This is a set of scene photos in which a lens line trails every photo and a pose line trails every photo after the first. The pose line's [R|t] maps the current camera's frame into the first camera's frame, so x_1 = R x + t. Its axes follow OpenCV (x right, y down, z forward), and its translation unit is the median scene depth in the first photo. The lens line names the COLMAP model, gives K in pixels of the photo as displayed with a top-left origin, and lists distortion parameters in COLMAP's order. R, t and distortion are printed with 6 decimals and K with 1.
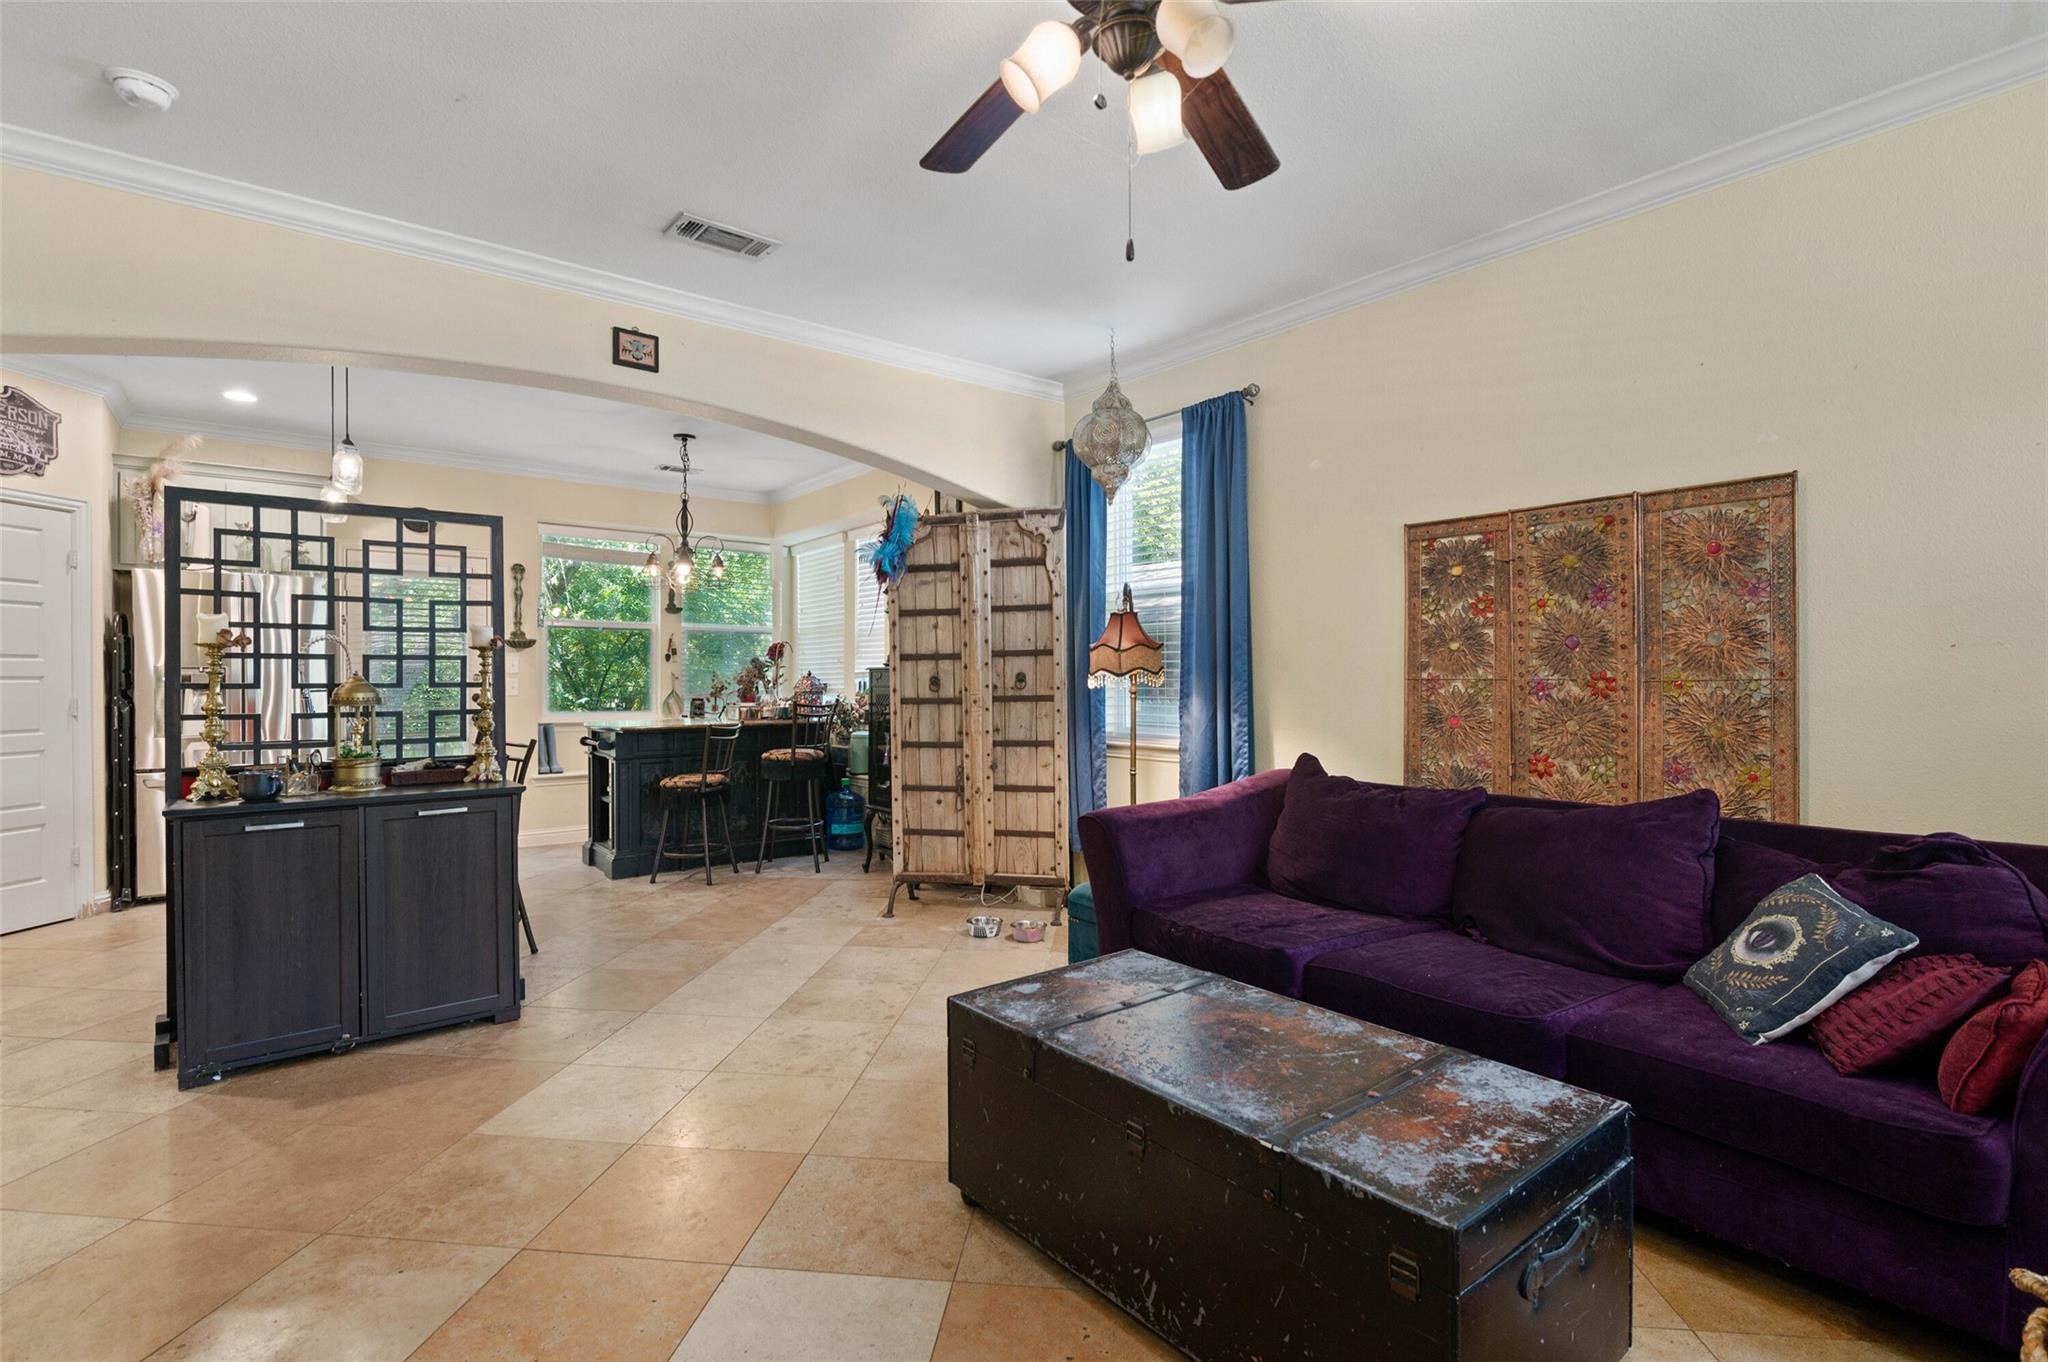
lens RADIAL K [[951.1, 0, 1018.8], [0, 951.1, 684.1], [0, 0, 1]] dist [-0.005055, -0.000220]
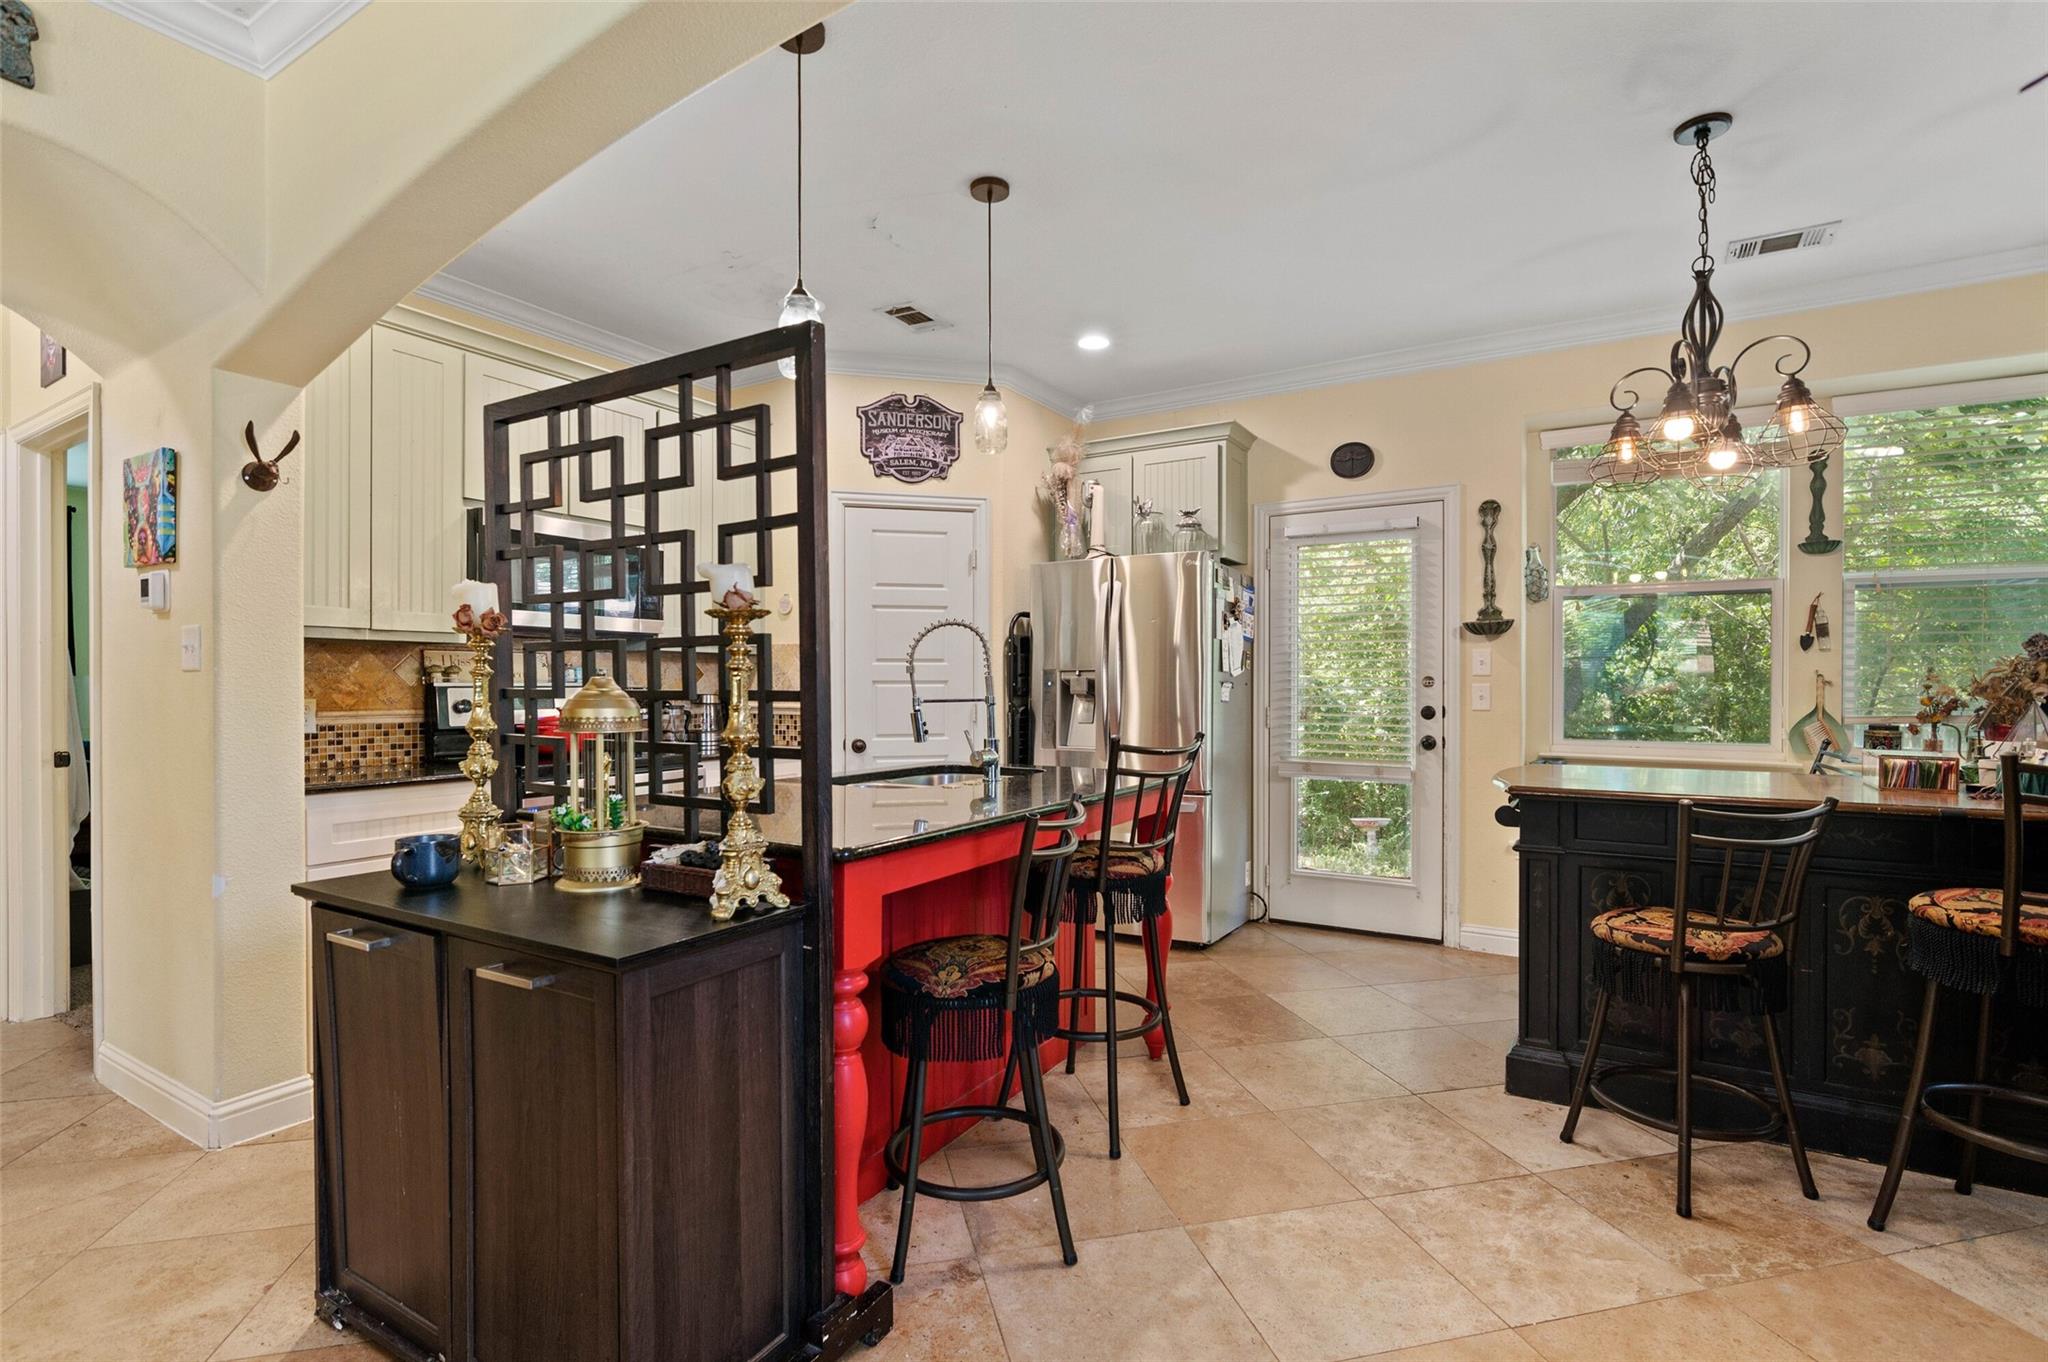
lens RADIAL K [[951.1, 0, 1018.8], [0, 951.1, 684.1], [0, 0, 1]] dist [-0.005055, -0.000220]
pose [[0.342056, 0.000935, -0.939679, -0.051002], [-0.007265, 0.999972, -0.001650, -0.002454], [0.939652, 0.007391, 0.342053, 0.553013]]
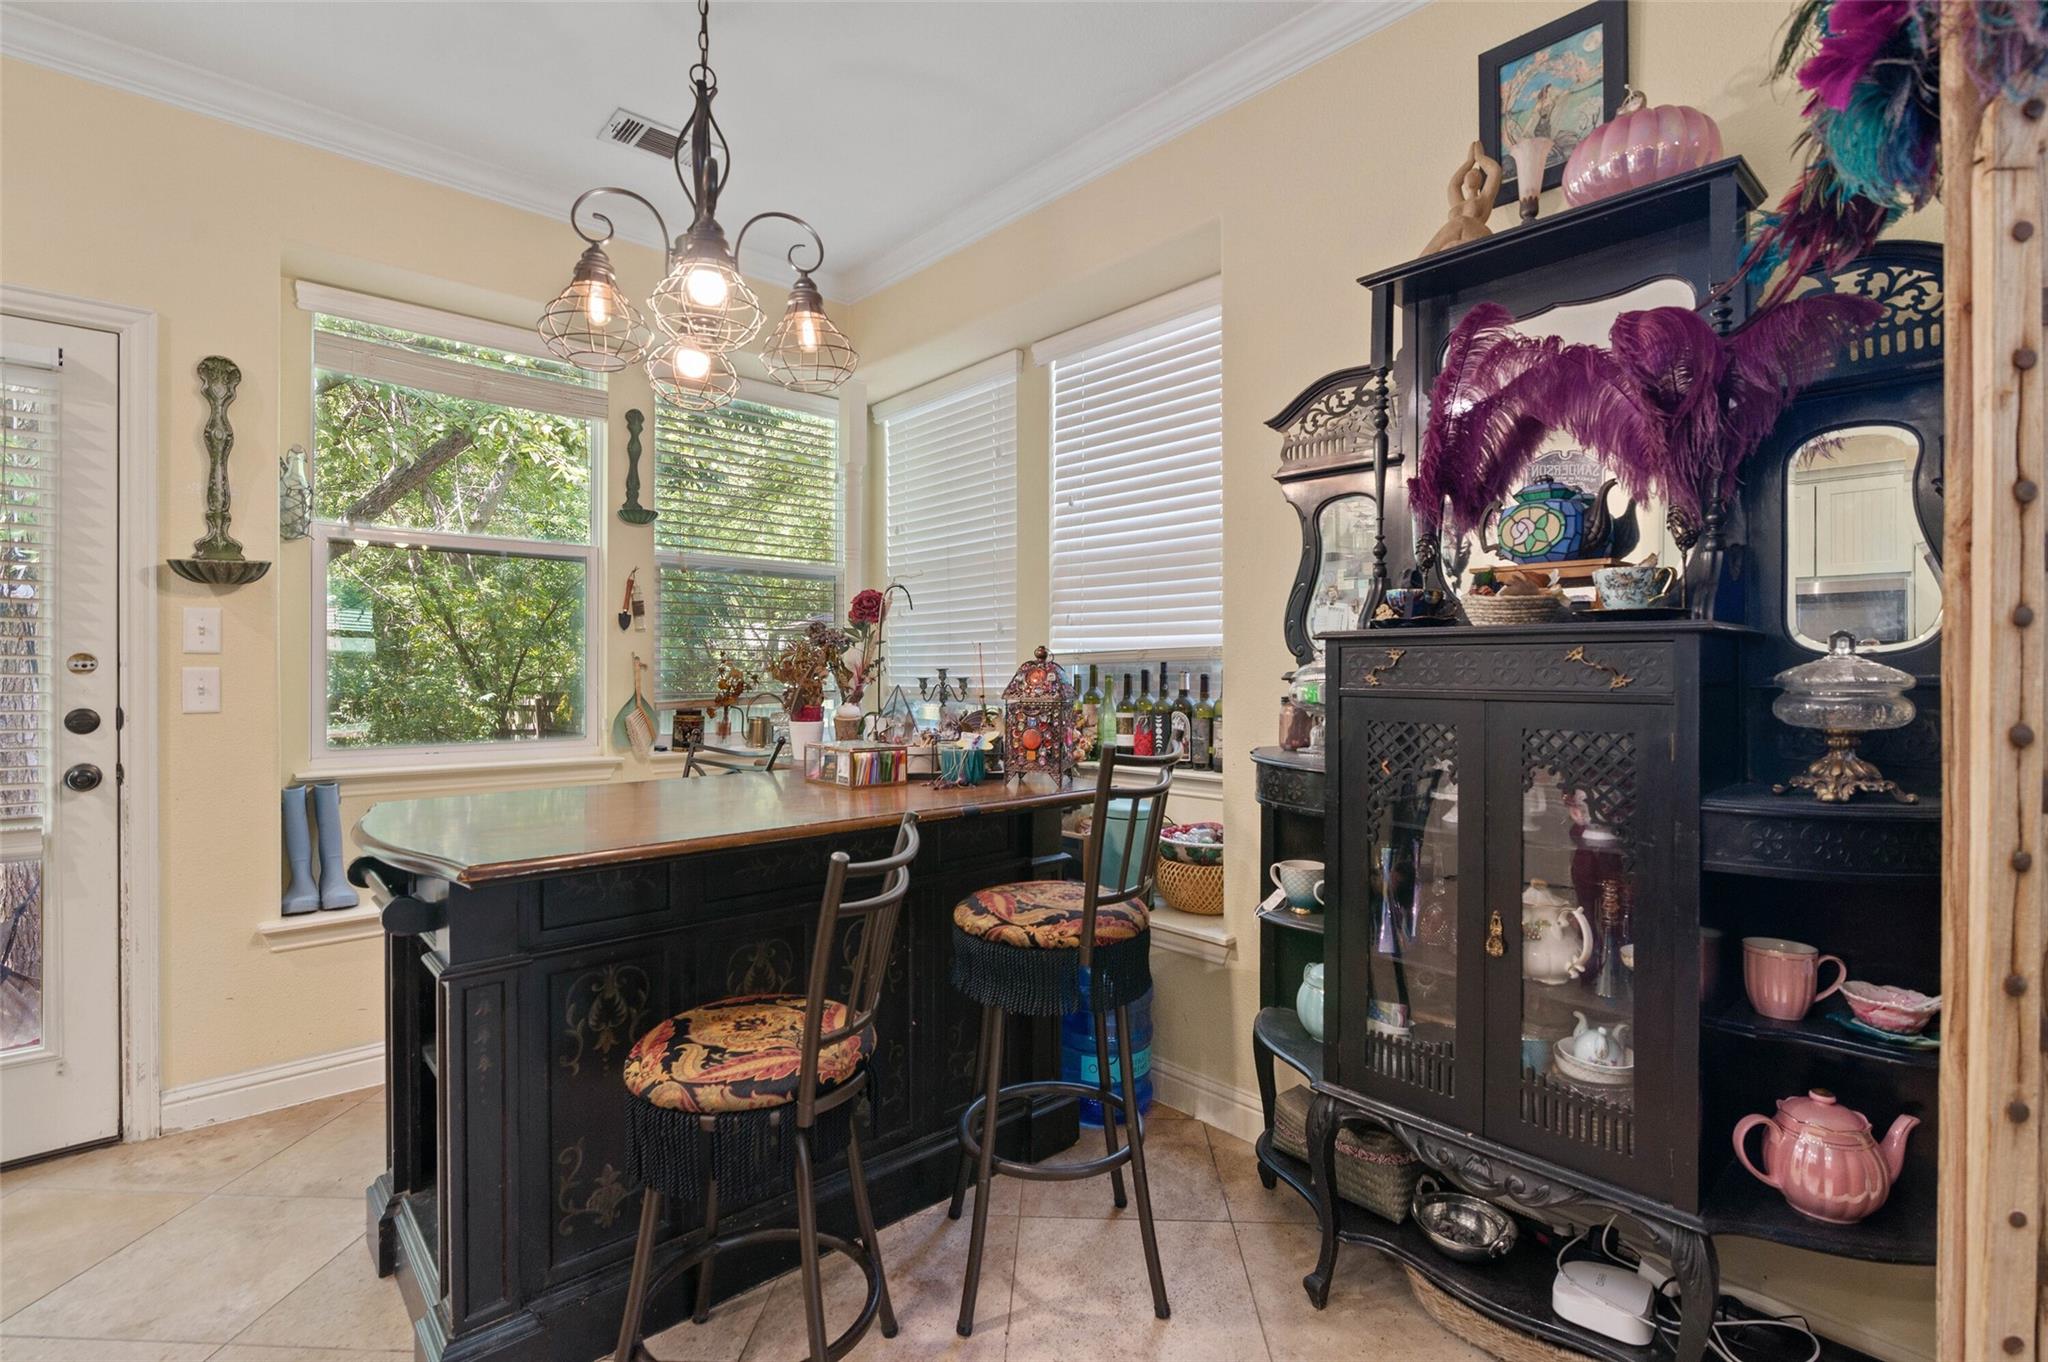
lens RADIAL K [[947.2, 0, 1032.1], [0, 947.2, 668.6], [0, 0, 1]] dist [-0.005950, -0.000422]
pose [[0.997115, 0.000909, 0.075900, -0.265714], [-0.000493, 0.999985, -0.005500, -0.003664], [-0.075904, 0.005447, 0.997100, 0.680532]]
